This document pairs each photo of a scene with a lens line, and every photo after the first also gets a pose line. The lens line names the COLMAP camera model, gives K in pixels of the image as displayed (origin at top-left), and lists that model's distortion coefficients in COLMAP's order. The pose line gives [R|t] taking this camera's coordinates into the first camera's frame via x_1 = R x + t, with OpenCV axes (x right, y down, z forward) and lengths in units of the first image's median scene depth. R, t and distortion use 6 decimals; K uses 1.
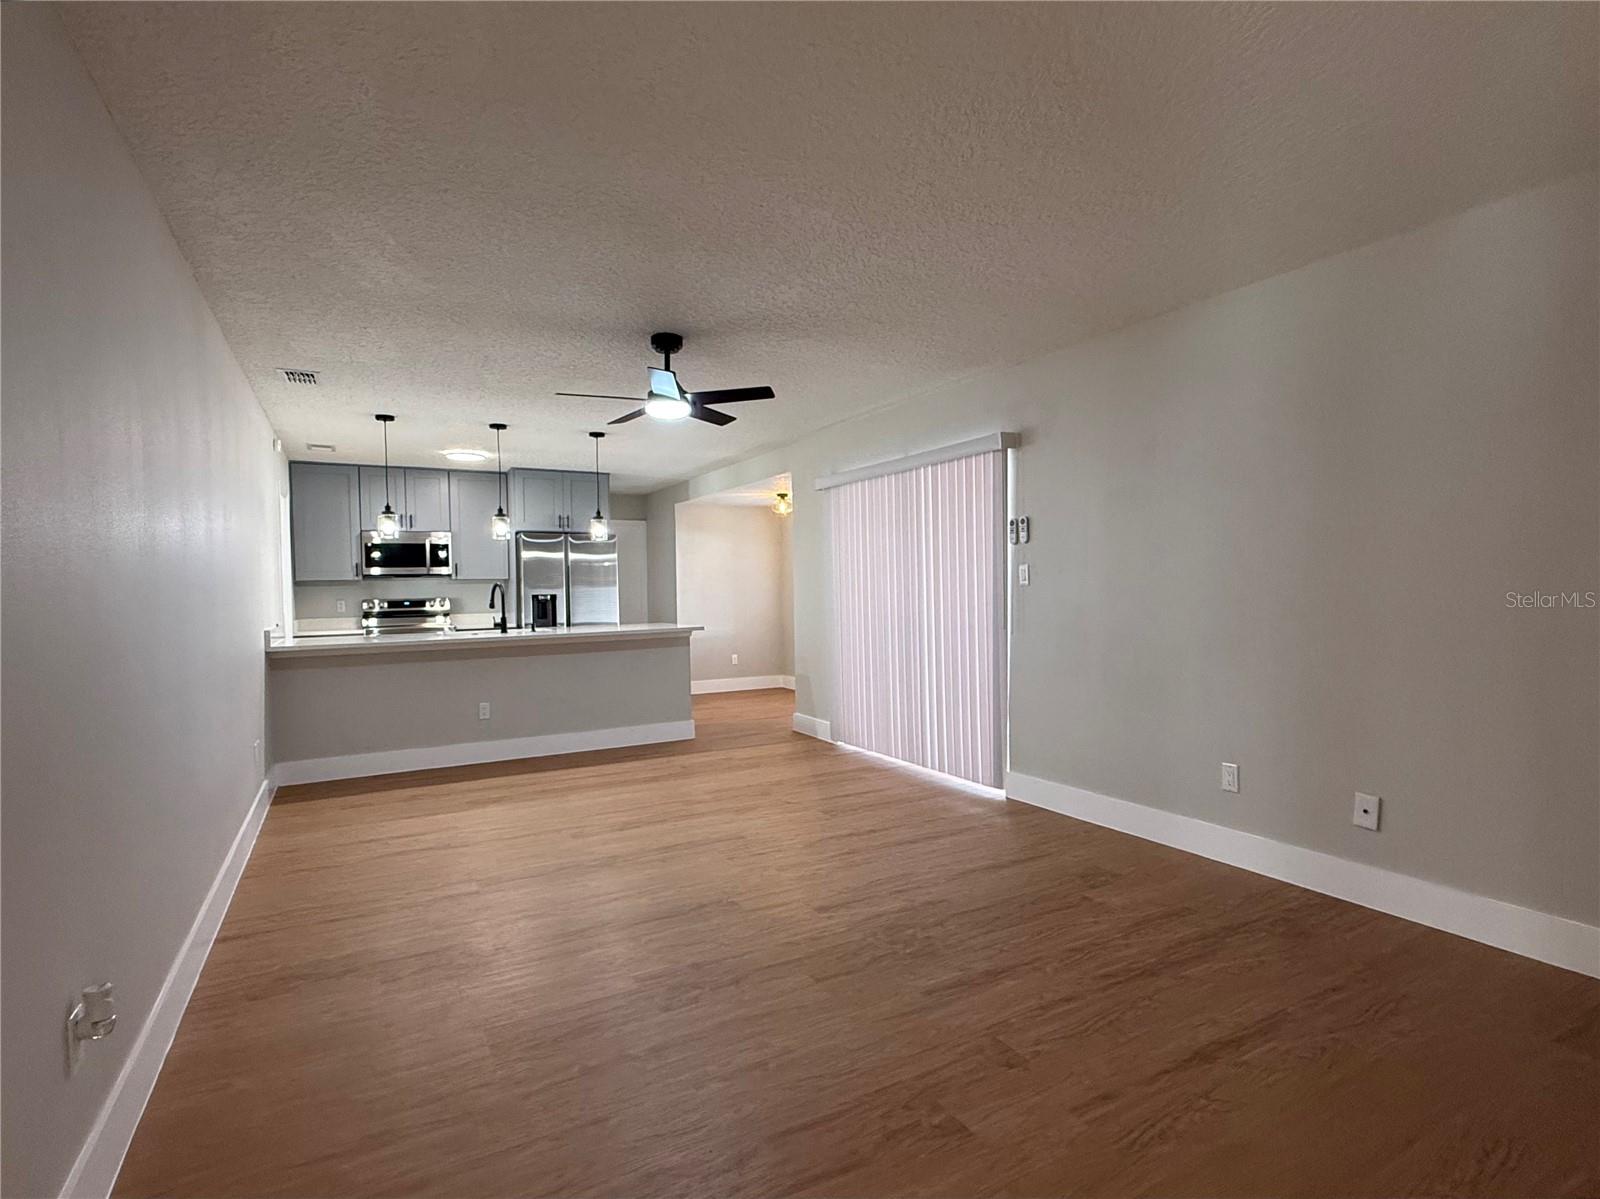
lens RADIAL K [[806.8, 0, 796.3], [0, 806.8, 601.2], [0, 0, 1]] dist [0.001955, 0.000230]
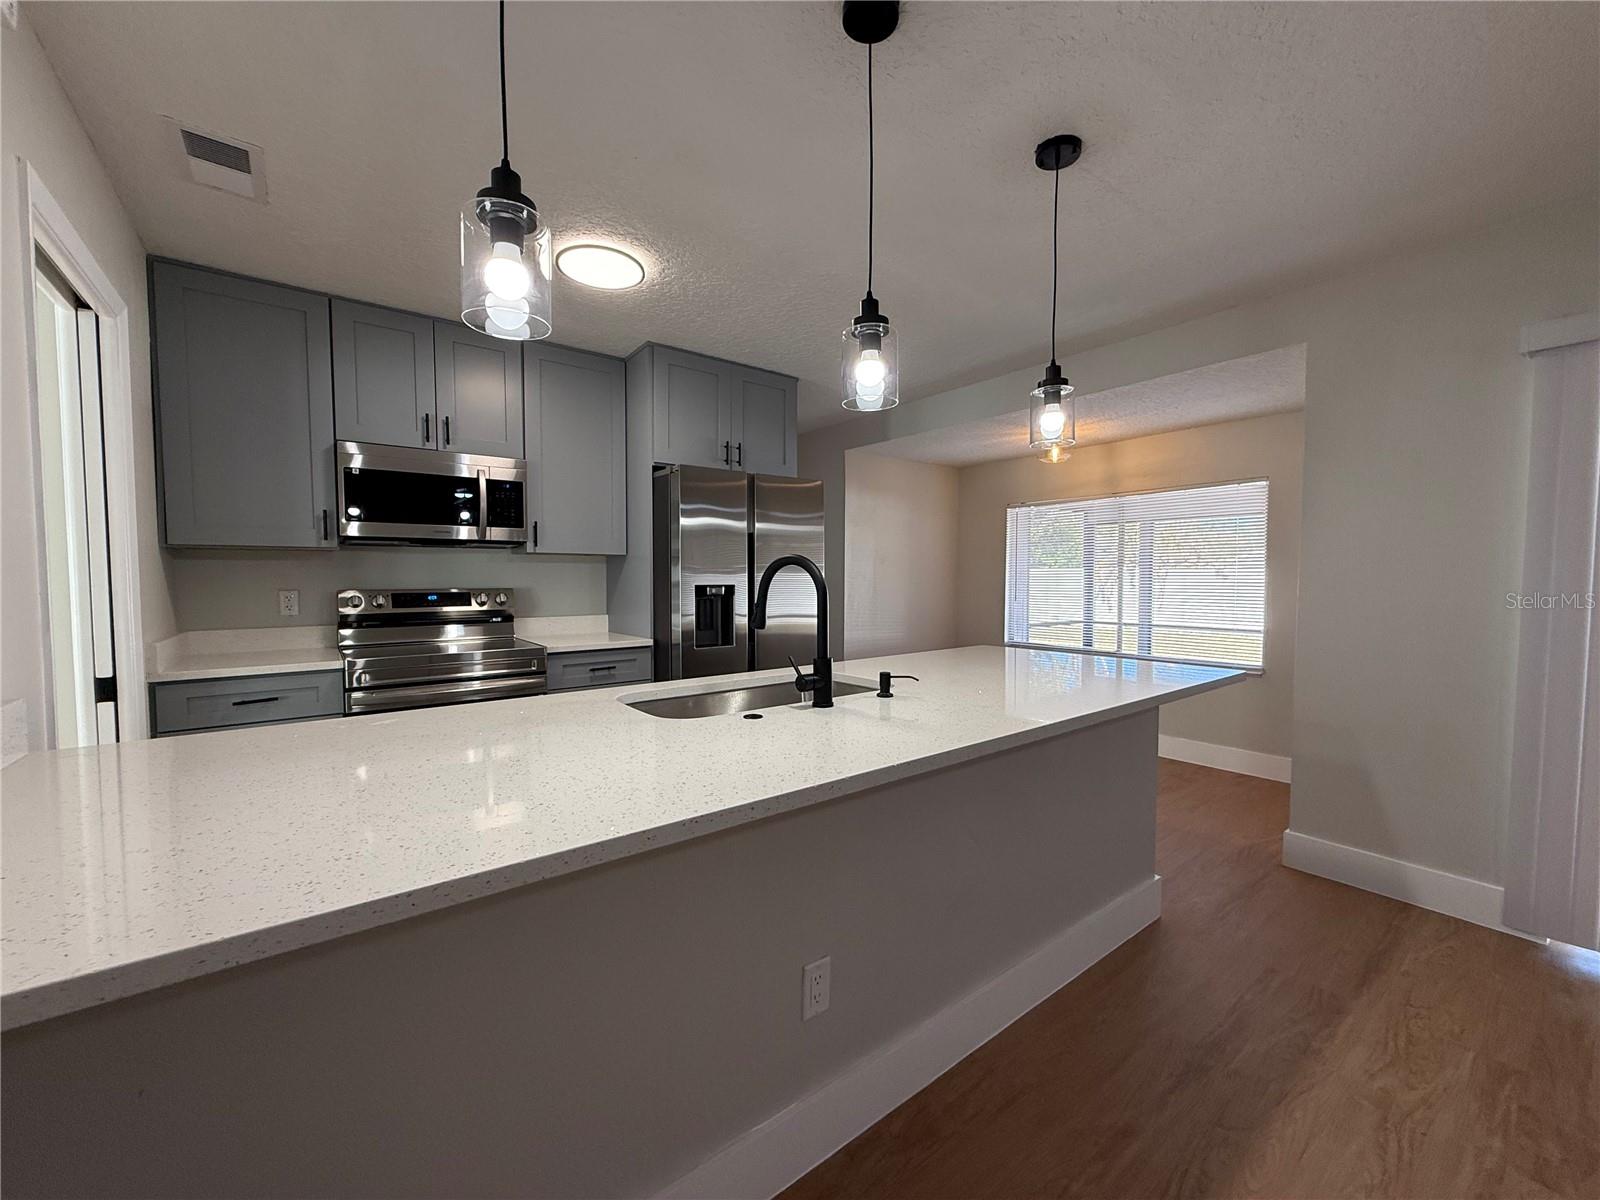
lens RADIAL K [[637.0, 0, 799.4], [0, 637.0, 602.2], [0, 0, 1]] dist [-0.003711, -0.000414]
pose [[0.987095, 0.011579, 0.159714, -0.323114], [-0.015534, 0.999602, 0.023542, -0.007762], [-0.159378, -0.025719, 0.986883, 0.577160]]
